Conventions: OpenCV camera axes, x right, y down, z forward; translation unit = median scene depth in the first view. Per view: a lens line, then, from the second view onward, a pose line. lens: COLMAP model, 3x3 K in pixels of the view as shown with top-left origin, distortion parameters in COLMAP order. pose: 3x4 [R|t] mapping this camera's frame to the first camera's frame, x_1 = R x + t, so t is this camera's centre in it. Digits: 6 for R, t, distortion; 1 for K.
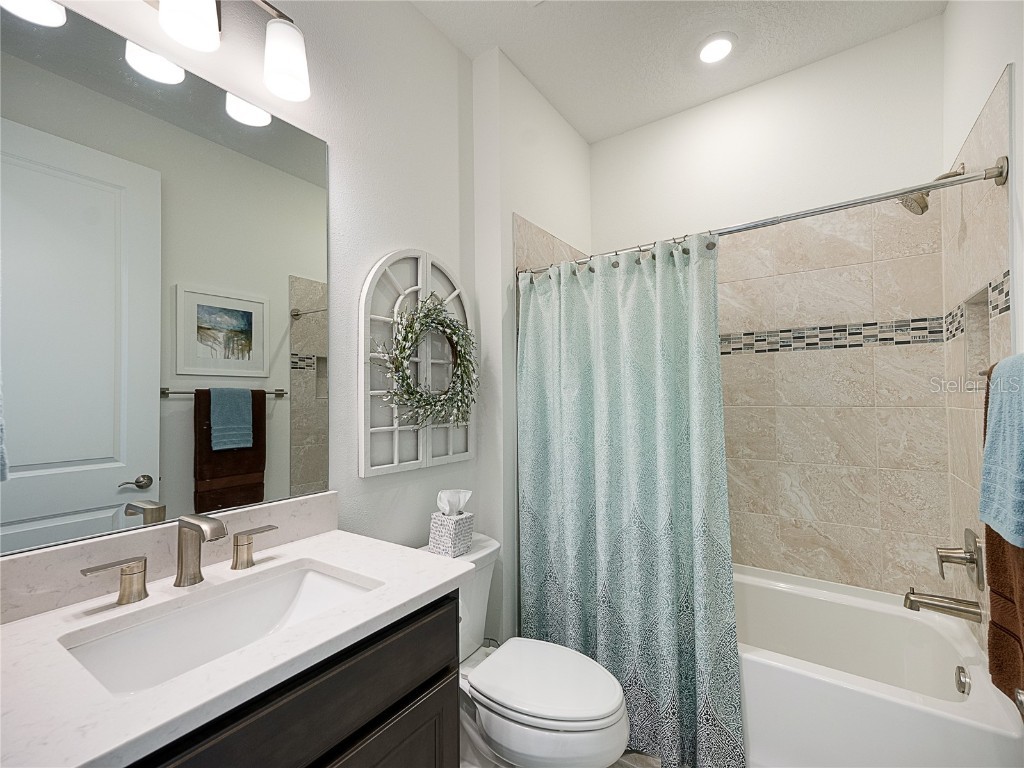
lens RADIAL K [[460.5, 0, 514.7], [0, 460.5, 385.4], [0, 0, 1]] dist [0.001919, 0.000314]
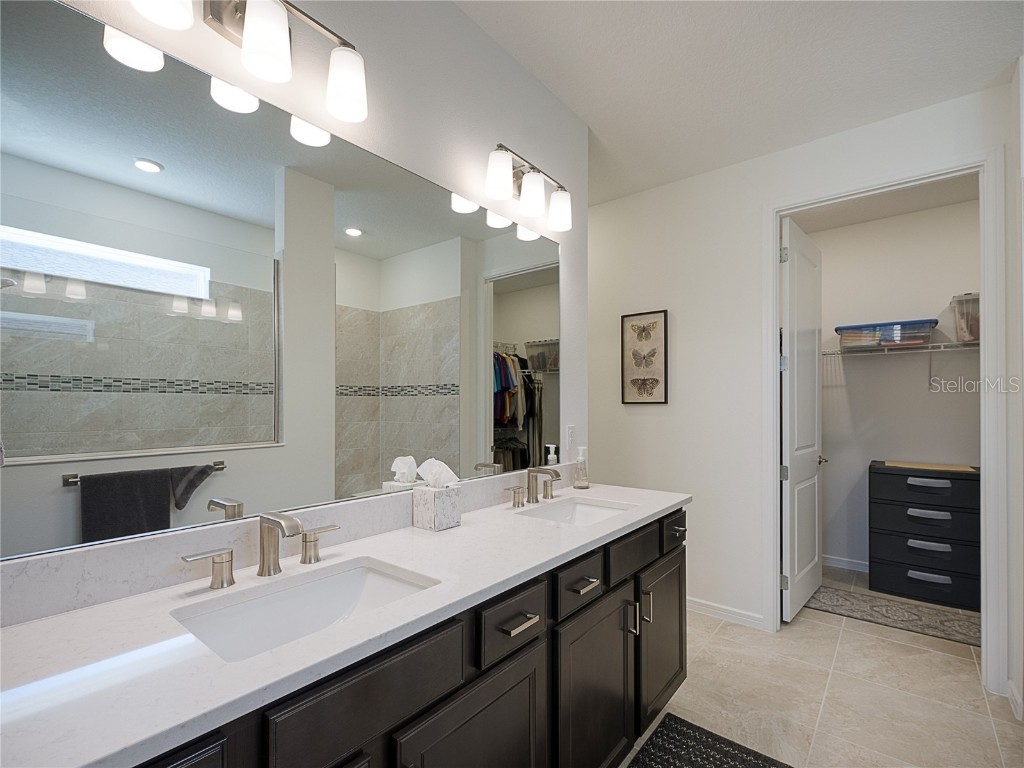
lens RADIAL K [[486.0, 0, 515.0], [0, 486.0, 403.2], [0, 0, 1]] dist [-0.042066, -0.000256]
pose [[0.998539, 0.007823, -0.053468, -0.062274], [-0.006759, 0.999776, 0.020063, -0.001268], [0.053613, -0.019672, 0.998368, -0.089842]]
